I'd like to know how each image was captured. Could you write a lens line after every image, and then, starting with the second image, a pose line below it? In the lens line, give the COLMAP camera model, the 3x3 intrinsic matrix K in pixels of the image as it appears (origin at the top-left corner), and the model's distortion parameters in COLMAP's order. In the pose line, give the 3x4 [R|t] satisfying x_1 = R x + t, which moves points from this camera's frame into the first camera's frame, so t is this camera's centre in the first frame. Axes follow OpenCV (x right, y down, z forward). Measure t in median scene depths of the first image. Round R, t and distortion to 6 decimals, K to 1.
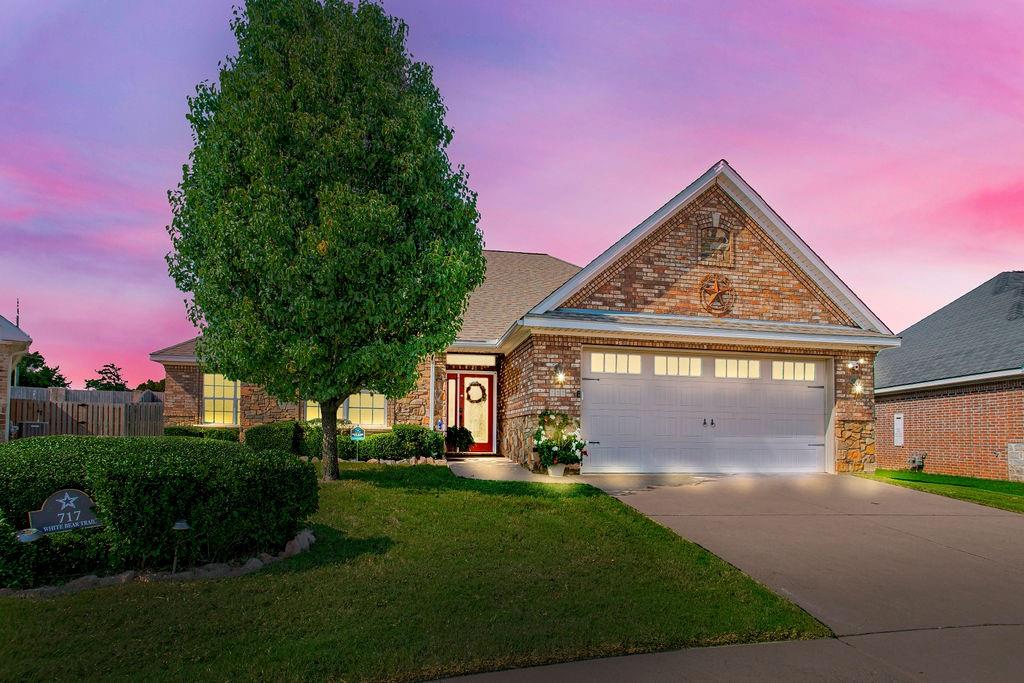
lens RADIAL K [[565.3, 0, 511.2], [0, 565.3, 438.7], [0, 0, 1]] dist [-0.013779, 0.001434]
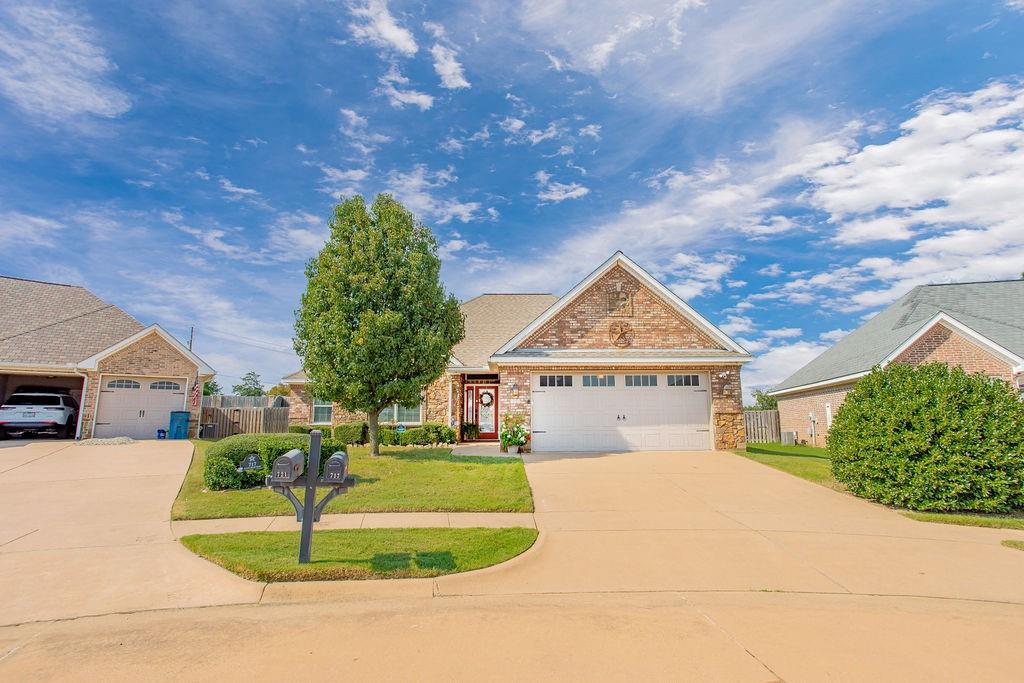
lens RADIAL K [[513.4, 0, 509.7], [0, 513.4, 355.2], [0, 0, 1]] dist [-0.003680, 0.001065]
pose [[0.988225, -0.040054, -0.147672, 0.265592], [0.018881, 0.989675, -0.142082, -0.002885], [0.151838, 0.137620, 0.978778, -0.419052]]
